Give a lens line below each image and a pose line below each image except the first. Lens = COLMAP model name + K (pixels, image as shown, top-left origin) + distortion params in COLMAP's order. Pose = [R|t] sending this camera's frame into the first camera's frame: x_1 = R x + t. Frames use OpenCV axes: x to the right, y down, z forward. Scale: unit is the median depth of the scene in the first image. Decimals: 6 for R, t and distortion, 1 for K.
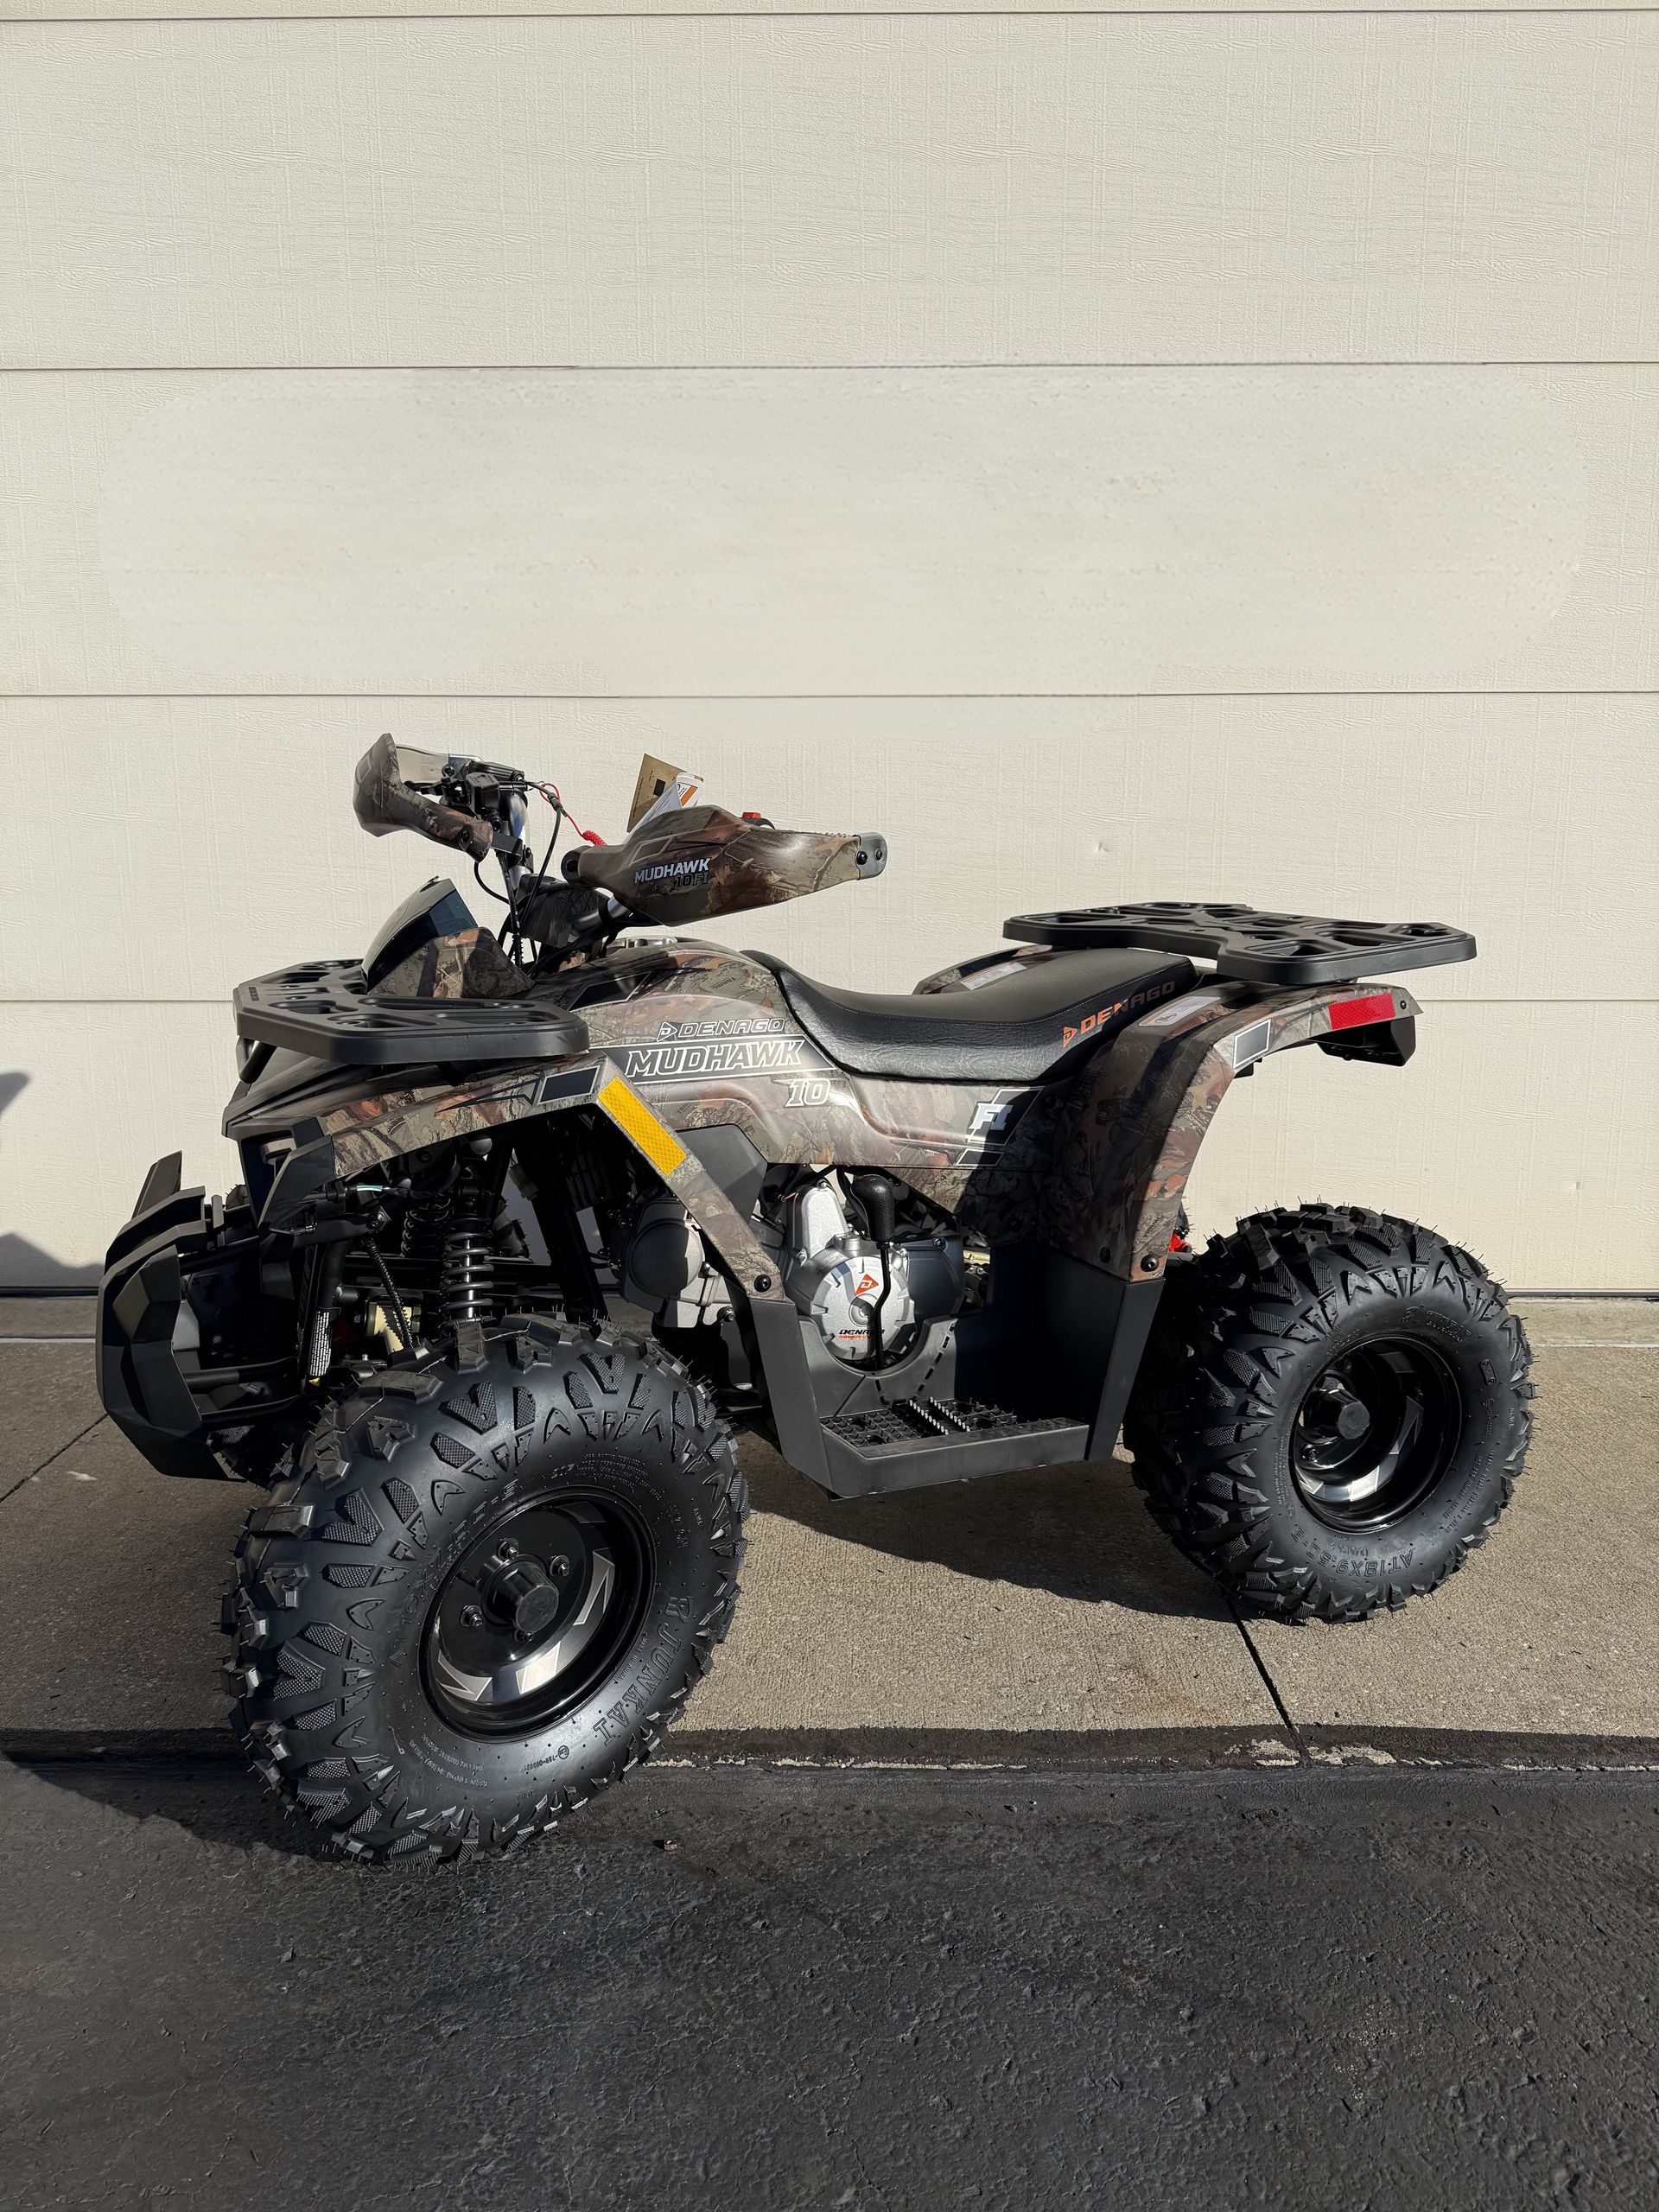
lens RADIAL K [[1581.5, 0, 834.2], [0, 1581.5, 1111.5], [0, 0, 1]] dist [-0.002410, -0.003333]
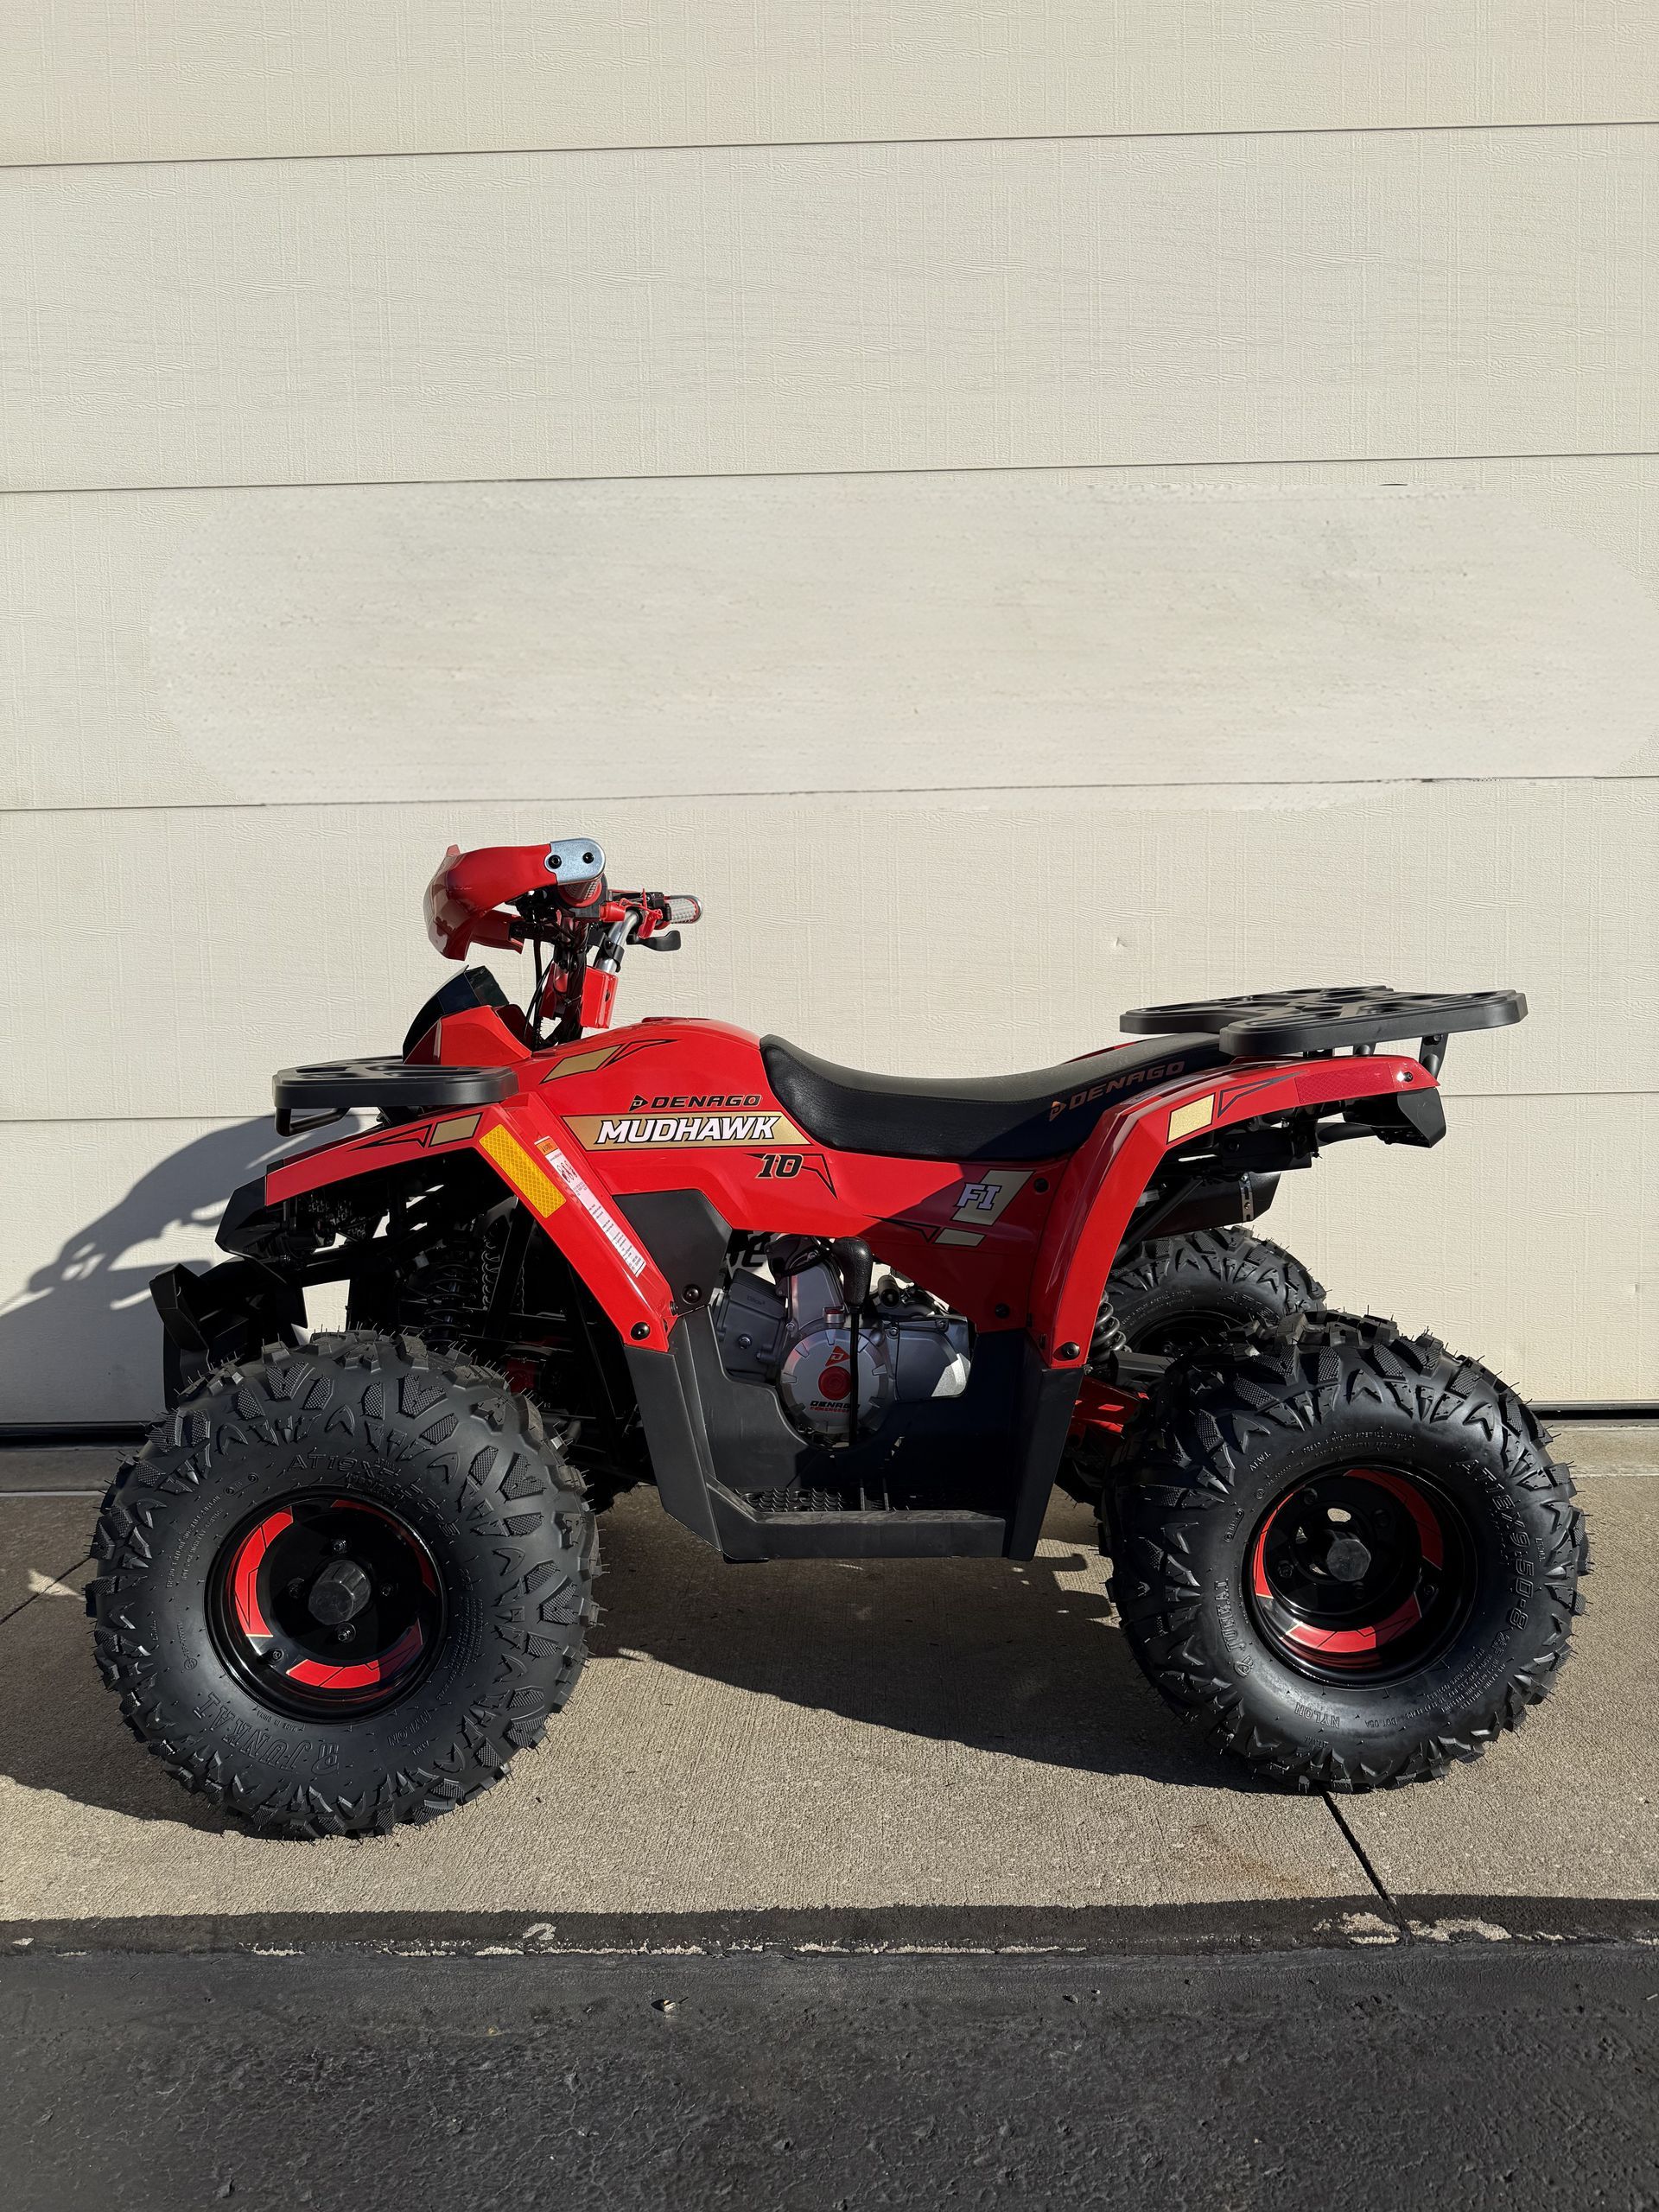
lens RADIAL K [[1581.5, 0, 832.9], [0, 1581.5, 1105.6], [0, 0, 1]] dist [-0.002410, -0.003333]
pose [[0.999847, -0.016407, -0.006094, -0.005542], [0.015640, 0.993851, -0.109618, 0.051997], [0.007855, 0.109506, 0.993955, 0.093857]]
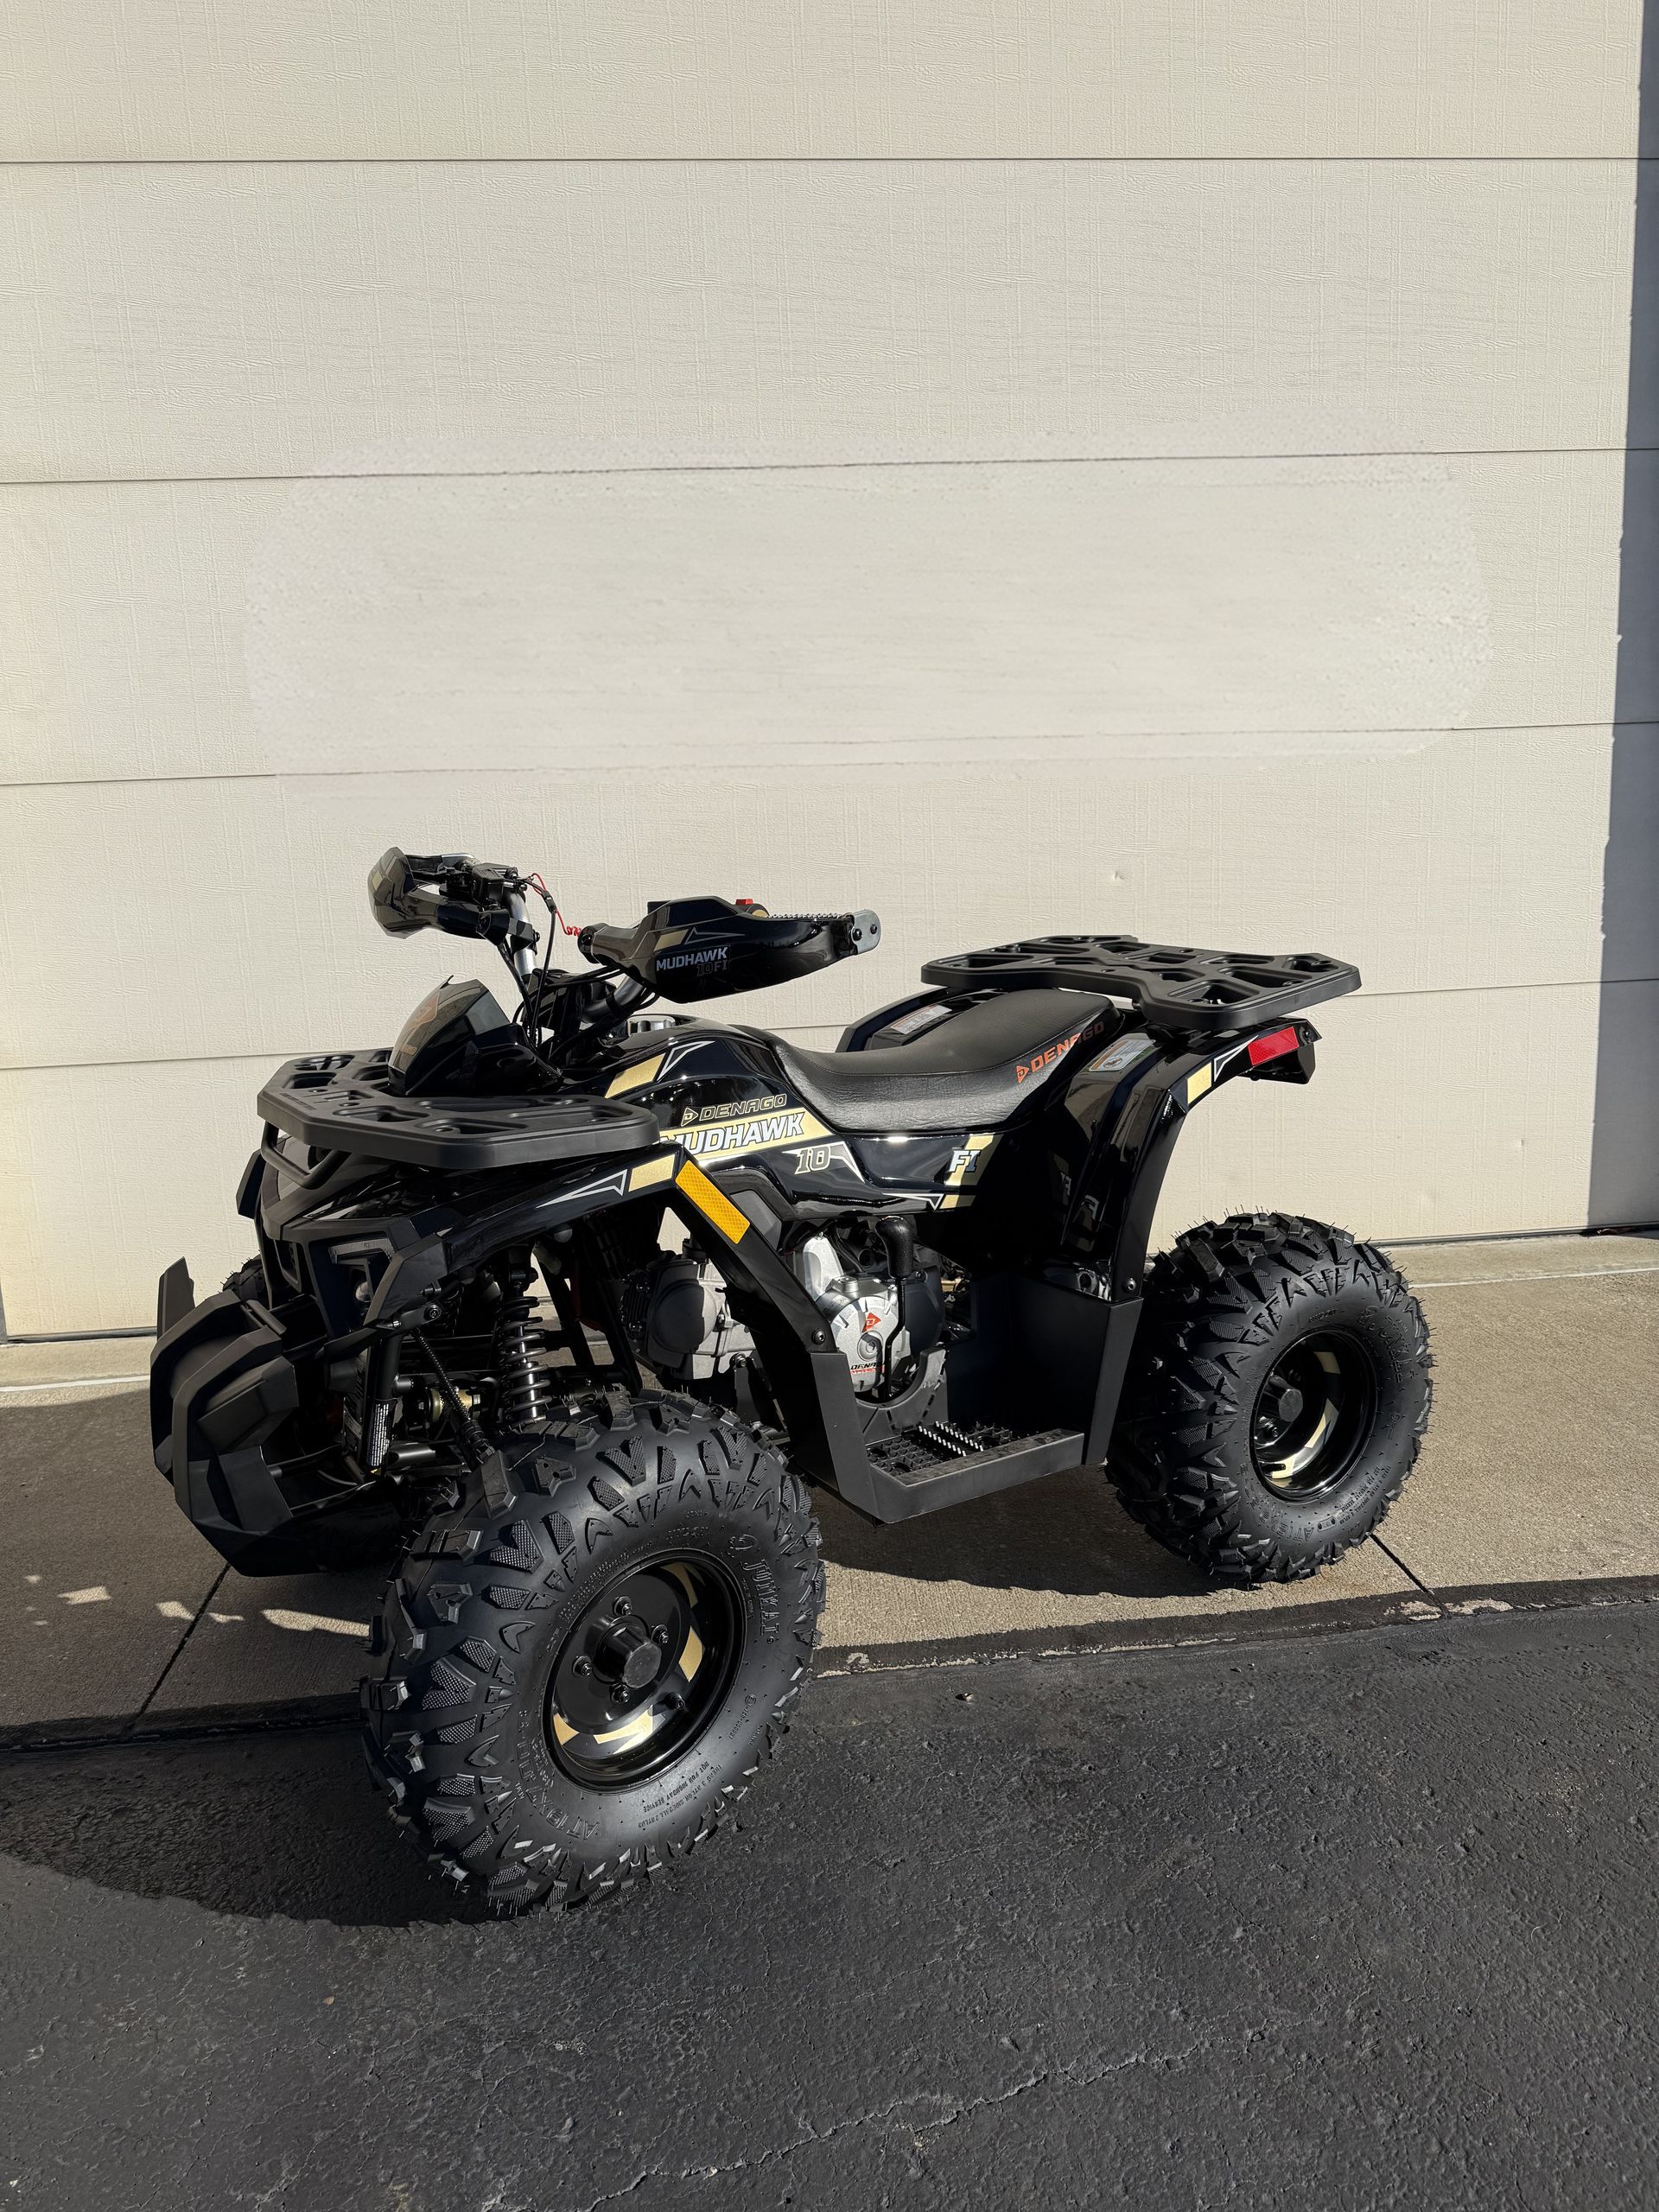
lens RADIAL K [[1581.5, 0, 825.6], [0, 1581.5, 1101.7], [0, 0, 1]] dist [-0.002410, -0.003333]
pose [[0.992967, -0.058963, 0.102668, -0.349164], [0.058470, 0.998259, 0.007812, -0.049545], [-0.102950, -0.001754, 0.994685, -0.252944]]
